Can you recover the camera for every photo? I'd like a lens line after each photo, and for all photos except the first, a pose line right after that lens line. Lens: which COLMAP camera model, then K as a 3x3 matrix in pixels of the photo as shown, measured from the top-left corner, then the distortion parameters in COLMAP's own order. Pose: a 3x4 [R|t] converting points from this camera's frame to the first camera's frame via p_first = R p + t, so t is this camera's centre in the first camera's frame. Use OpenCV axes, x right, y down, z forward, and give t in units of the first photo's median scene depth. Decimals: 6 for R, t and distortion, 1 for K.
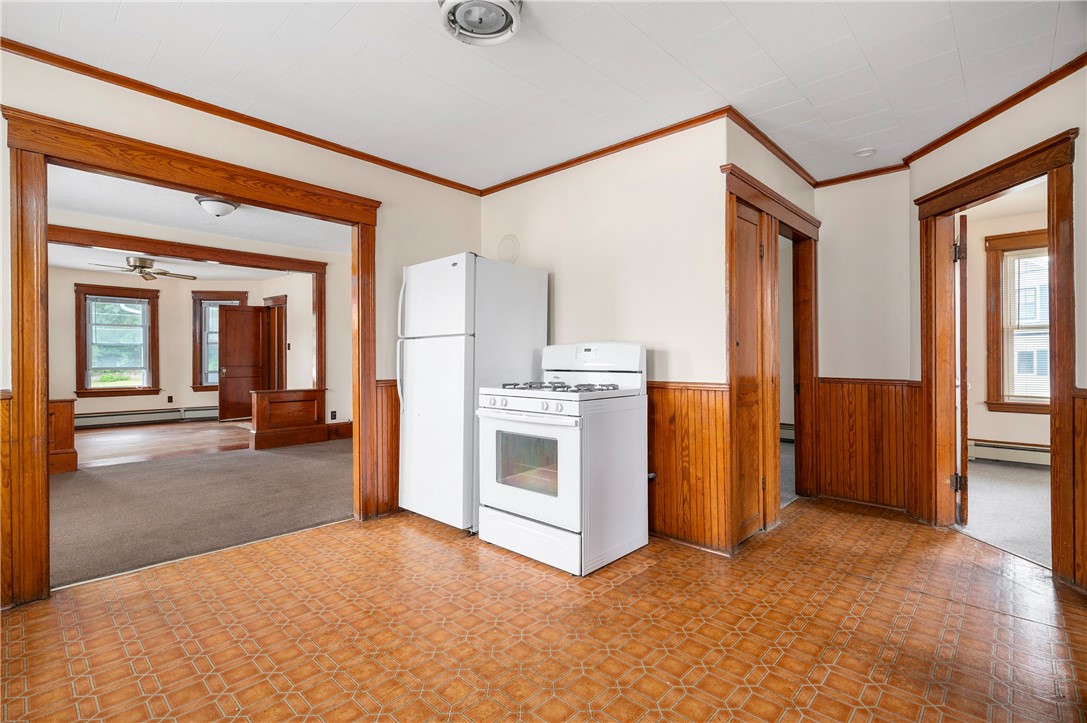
lens RADIAL K [[509.6, 0, 543.5], [0, 509.6, 361.5], [0, 0, 1]] dist [-0.000011, 0.000004]
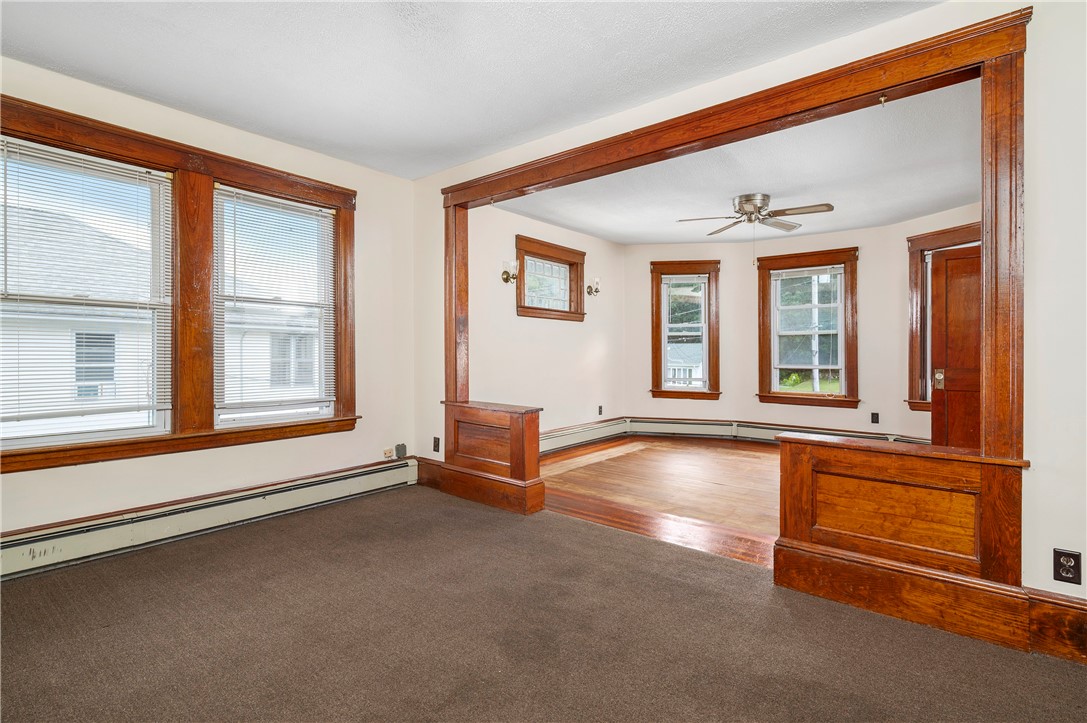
lens RADIAL K [[510.0, 0, 543.5], [0, 510.0, 361.5], [0, 0, 1]] dist [0.000679, 0.000175]
pose [[0.060976, 0.013438, -0.998049, -0.131780], [-0.004980, 0.999901, 0.013159, -0.001933], [0.998127, 0.004168, 0.061037, 0.564646]]
